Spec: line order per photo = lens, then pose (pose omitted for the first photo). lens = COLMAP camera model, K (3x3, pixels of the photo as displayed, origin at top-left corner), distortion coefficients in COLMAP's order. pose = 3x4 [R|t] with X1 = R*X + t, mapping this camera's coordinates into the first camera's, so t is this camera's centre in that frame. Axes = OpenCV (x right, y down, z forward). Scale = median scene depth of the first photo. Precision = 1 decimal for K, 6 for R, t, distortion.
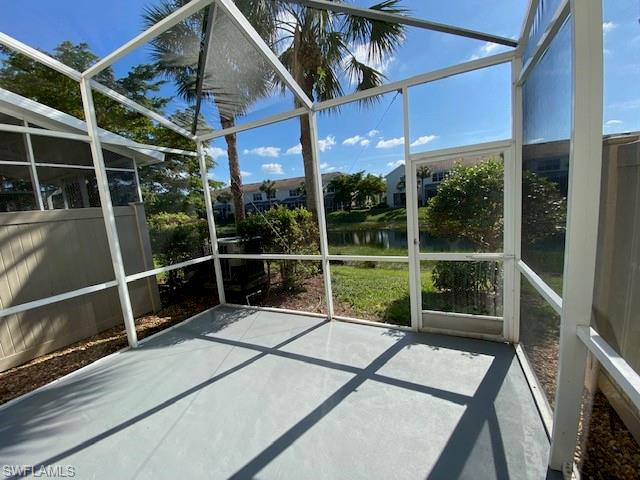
lens RADIAL K [[259.8, 0, 320.0], [0, 259.8, 240.0], [0, 0, 1]] dist [-0.001666, -0.000262]
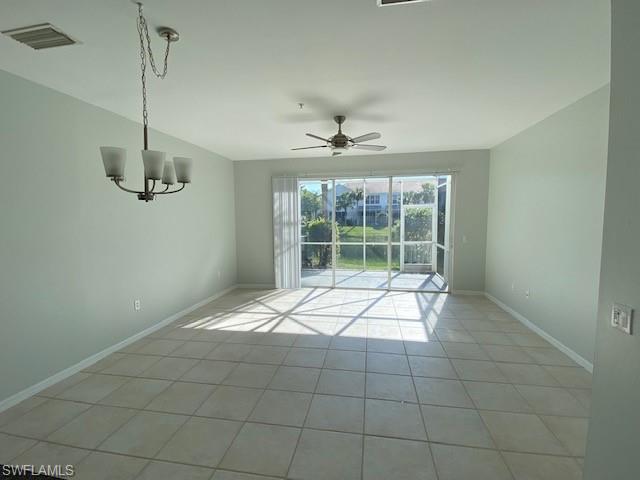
lens RADIAL K [[299.0, 0, 313.1], [0, 299.0, 242.6], [0, 0, 1]] dist [0.004548, -0.000368]
pose [[0.960612, 0.050842, 0.273204, -1.311274], [-0.034989, 0.997426, -0.062594, 0.281432], [-0.275683, 0.050570, 0.959918, -1.633090]]
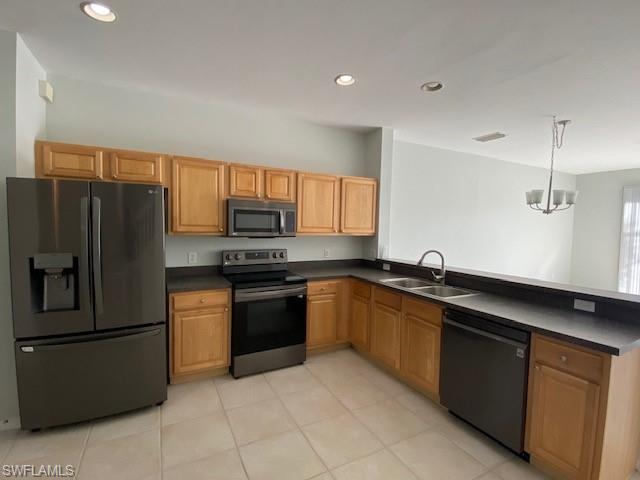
lens RADIAL K [[299.0, 0, 313.1], [0, 299.0, 242.6], [0, 0, 1]] dist [0.004548, -0.000368]
pose [[0.805374, 0.131188, -0.578068, -1.508723], [-0.162296, 0.986740, -0.002181, 0.427783], [0.570117, 0.095574, 0.815986, -2.413840]]
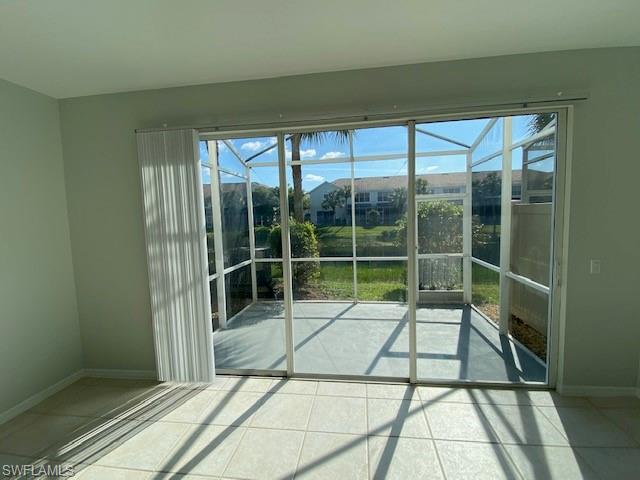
lens RADIAL K [[299.0, 0, 313.1], [0, 299.0, 242.6], [0, 0, 1]] dist [0.004548, -0.000368]
pose [[0.952411, 0.024499, 0.303830, -0.802115], [-0.005561, 0.997995, -0.063042, 0.095492], [-0.304765, 0.058352, 0.950638, -0.581610]]
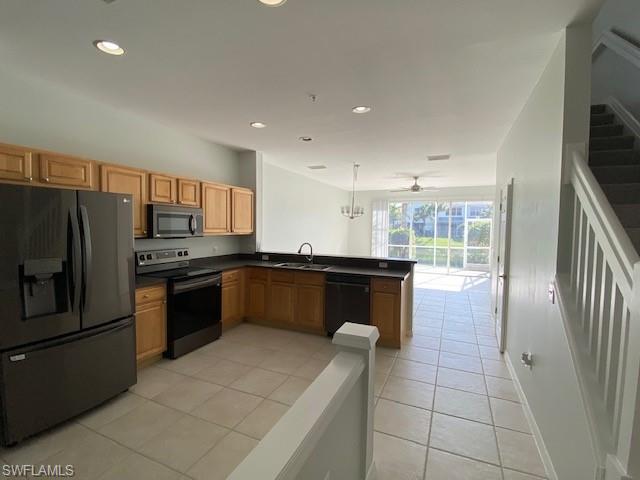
lens RADIAL K [[299.0, 0, 313.1], [0, 299.0, 242.6], [0, 0, 1]] dist [0.004548, -0.000368]
pose [[0.995092, 0.094955, 0.027838, -1.751761], [-0.092507, 0.992577, -0.078954, 0.498772], [-0.035128, 0.075992, 0.996489, -2.878992]]
